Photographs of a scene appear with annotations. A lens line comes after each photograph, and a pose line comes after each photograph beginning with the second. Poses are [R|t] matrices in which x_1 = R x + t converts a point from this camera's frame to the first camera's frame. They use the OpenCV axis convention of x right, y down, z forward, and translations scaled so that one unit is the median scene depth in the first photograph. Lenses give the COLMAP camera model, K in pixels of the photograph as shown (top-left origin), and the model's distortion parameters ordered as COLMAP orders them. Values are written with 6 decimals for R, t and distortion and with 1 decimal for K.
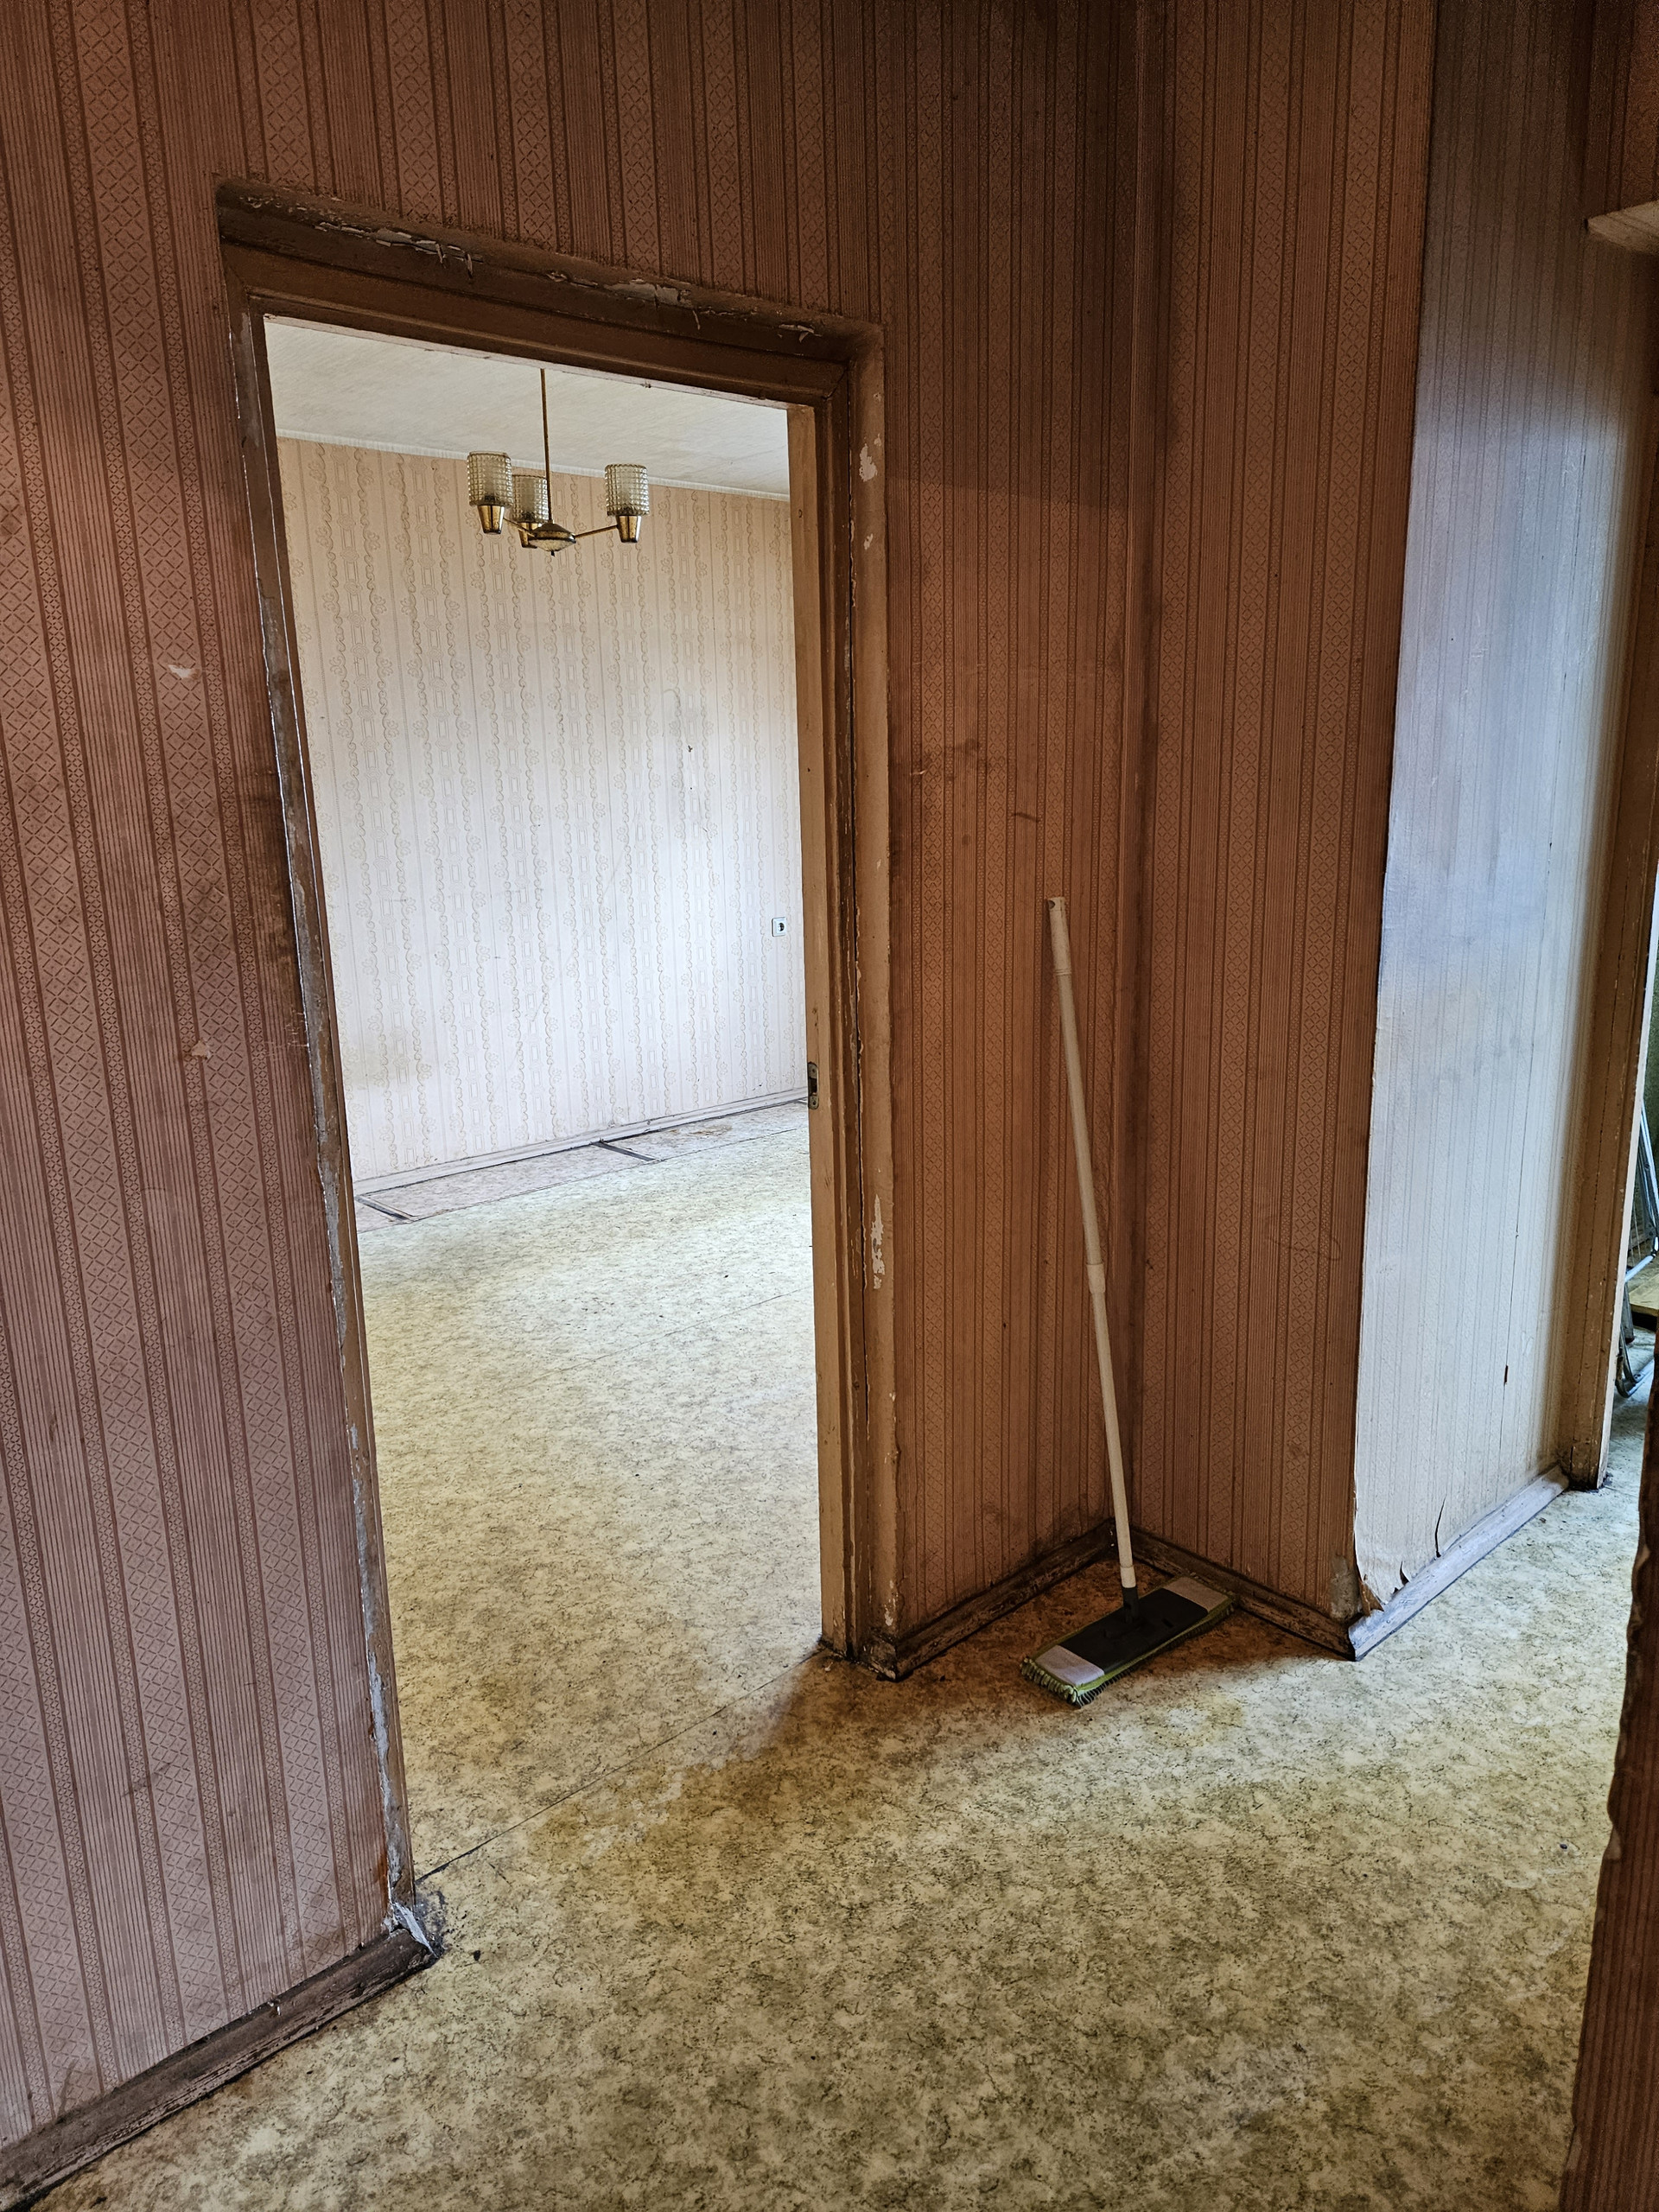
lens RADIAL K [[1491.8, 0, 824.0], [0, 1491.8, 1112.3], [0, 0, 1]] dist [0.026274, -0.016993]
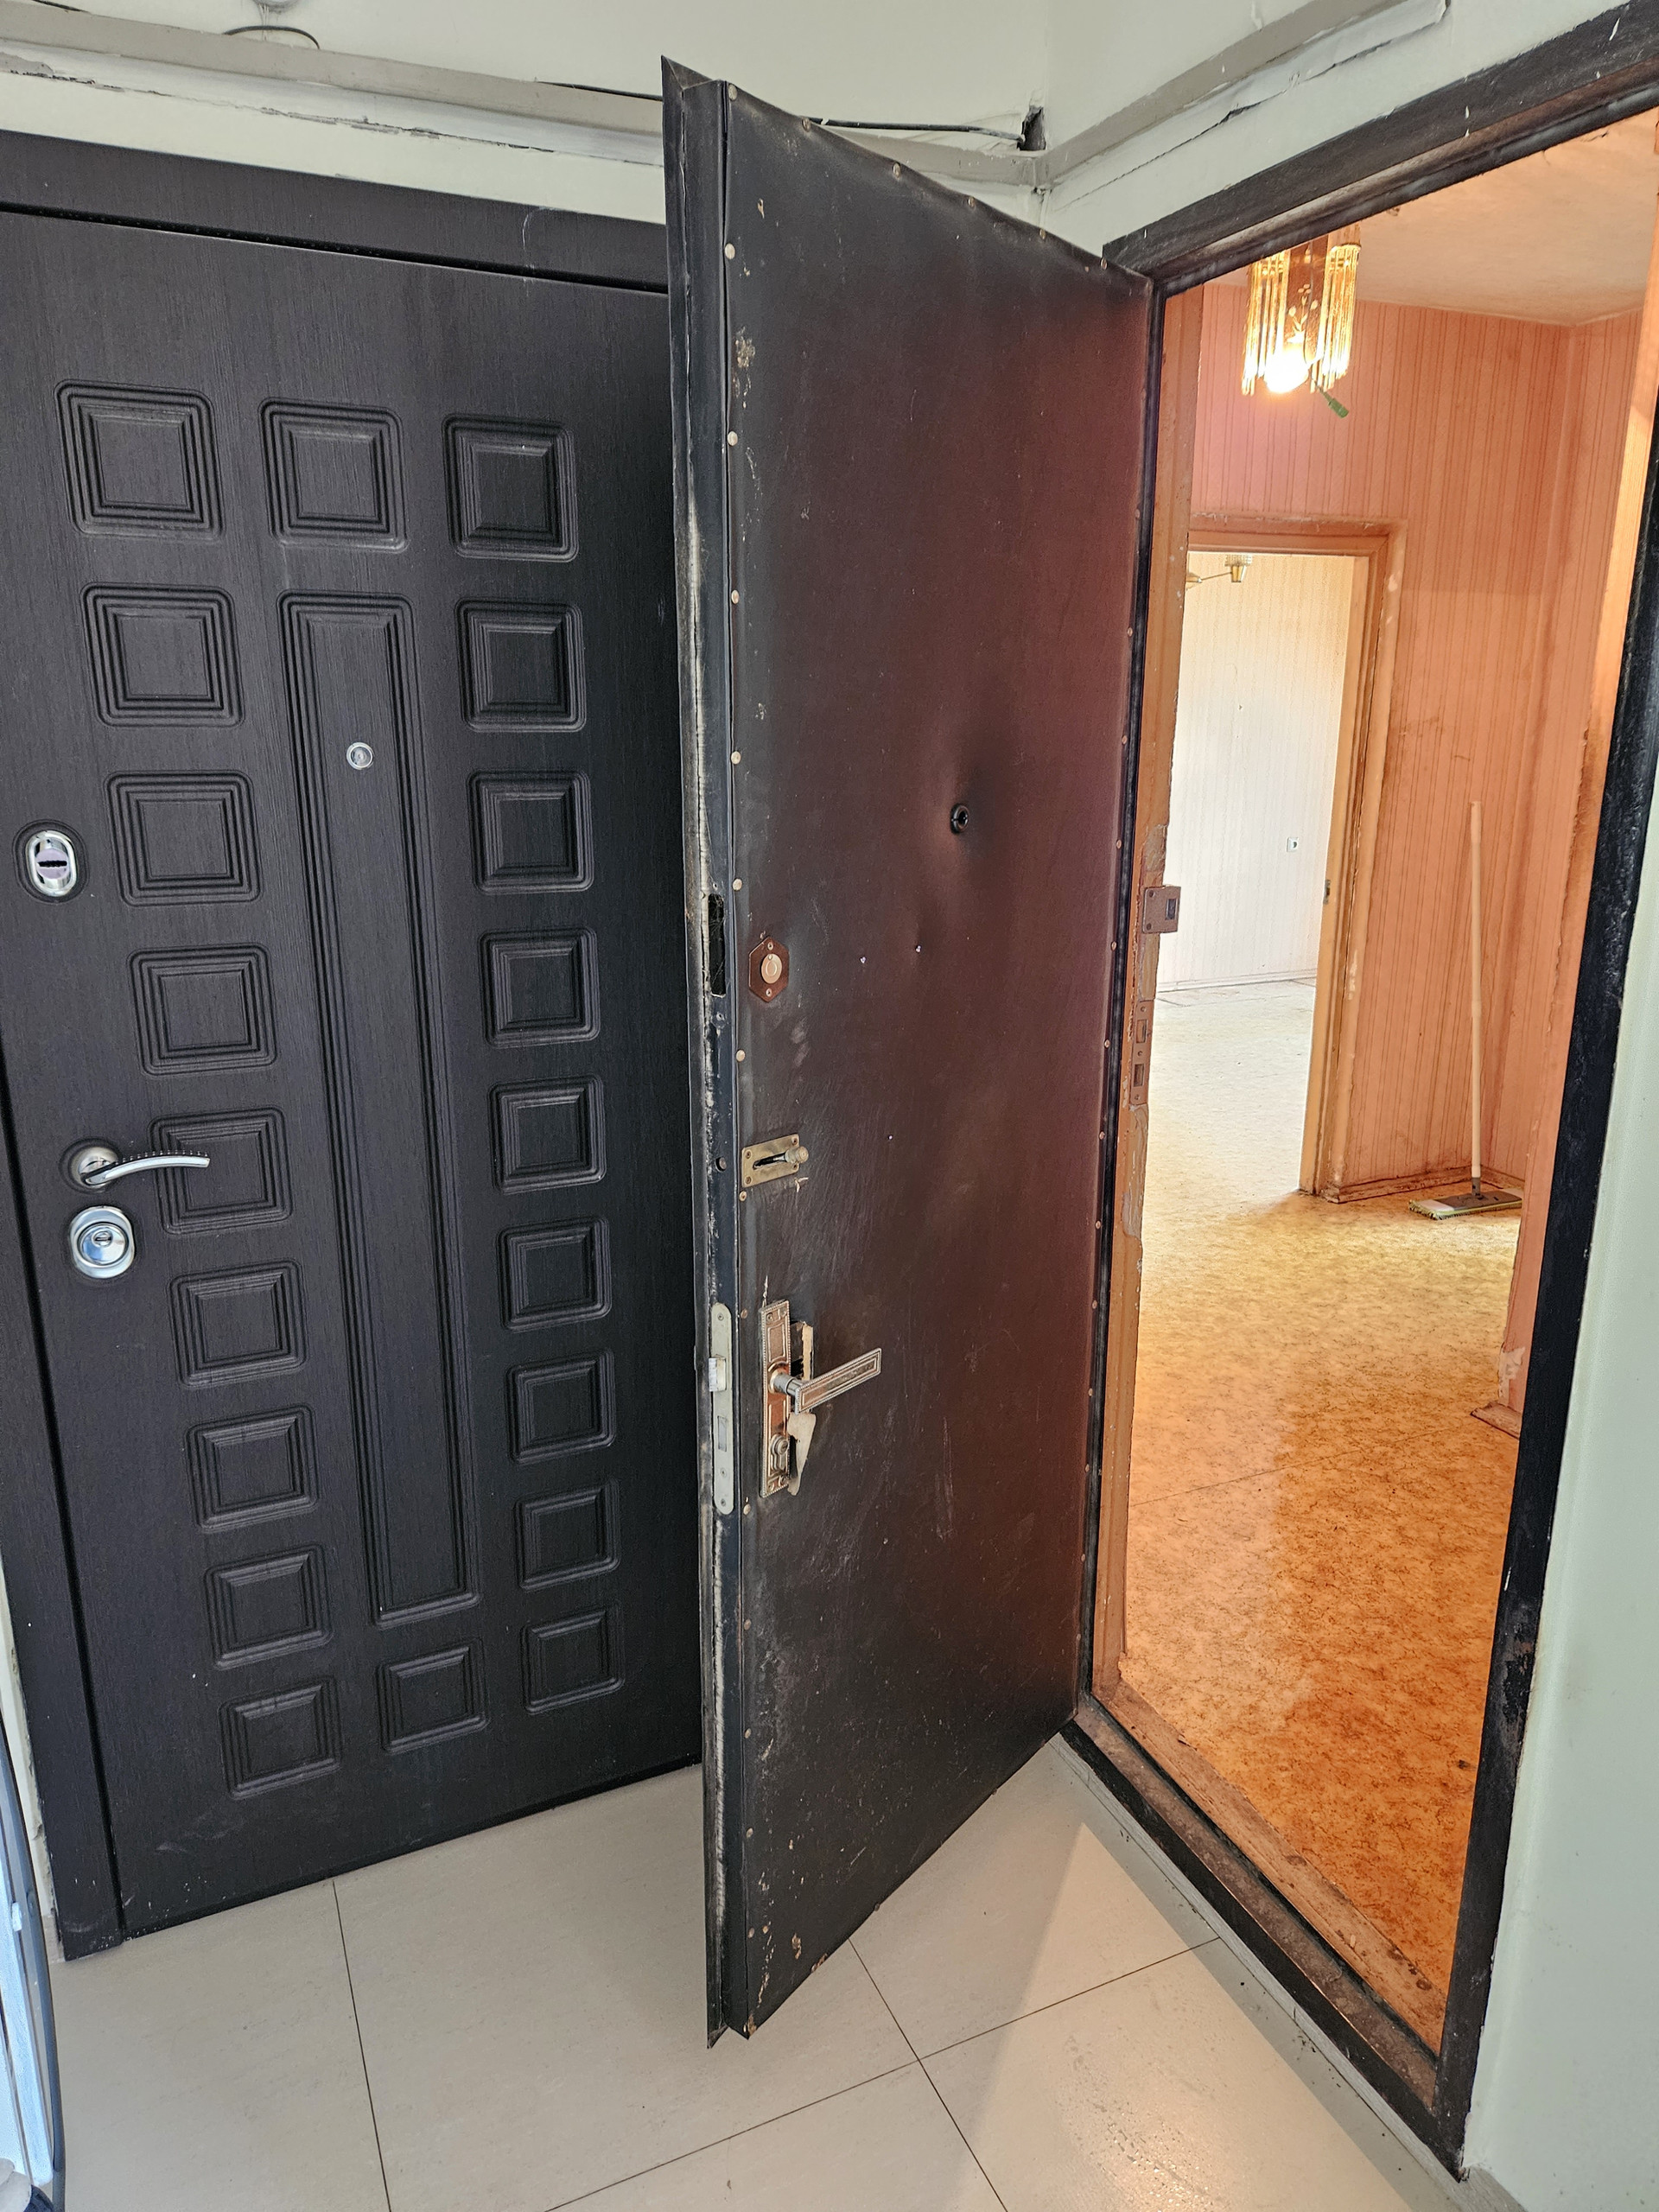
lens RADIAL K [[1491.8, 0, 830.8], [0, 1491.8, 1100.9], [0, 0, 1]] dist [0.026274, -0.016993]
pose [[0.950600, 0.105182, -0.292056, -0.026955], [-0.096193, 0.994344, 0.045012, 0.247319], [0.295139, -0.014695, 0.955341, -1.155924]]
